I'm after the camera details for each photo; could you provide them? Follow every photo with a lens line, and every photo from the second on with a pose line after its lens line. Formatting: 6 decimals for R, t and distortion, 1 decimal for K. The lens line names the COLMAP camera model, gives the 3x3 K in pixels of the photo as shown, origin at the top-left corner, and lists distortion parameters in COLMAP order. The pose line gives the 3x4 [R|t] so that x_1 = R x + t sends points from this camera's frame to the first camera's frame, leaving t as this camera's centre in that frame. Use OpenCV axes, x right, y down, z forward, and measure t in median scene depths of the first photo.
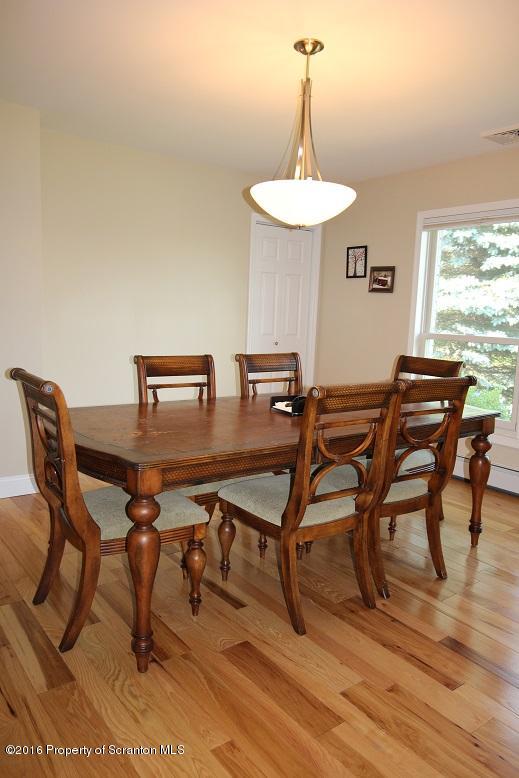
lens RADIAL K [[573.6, 0, 253.4], [0, 573.6, 391.3], [0, 0, 1]] dist [0.022301, -0.016501]
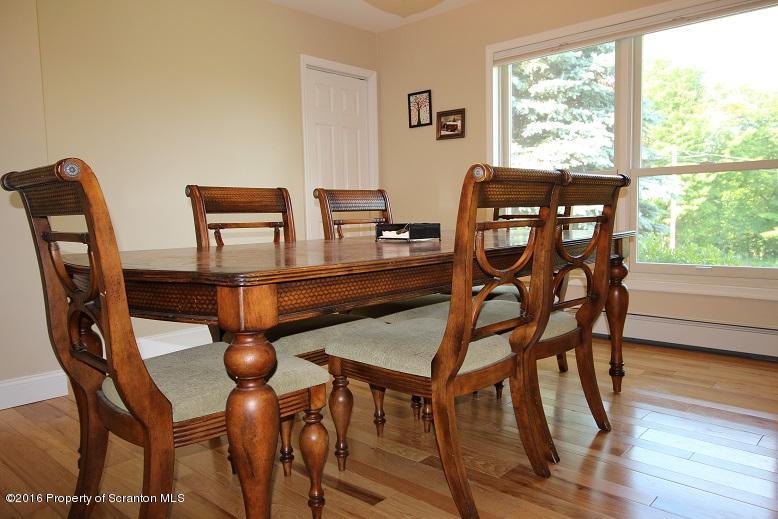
lens RADIAL K [[573.6, 0, 386.8], [0, 573.6, 261.3], [0, 0, 1]] dist [0.022301, -0.016501]
pose [[0.980609, -0.074743, 0.181162, -0.102200], [0.084482, 0.995333, -0.046642, 0.099108], [-0.176831, 0.061043, 0.982347, 0.244818]]
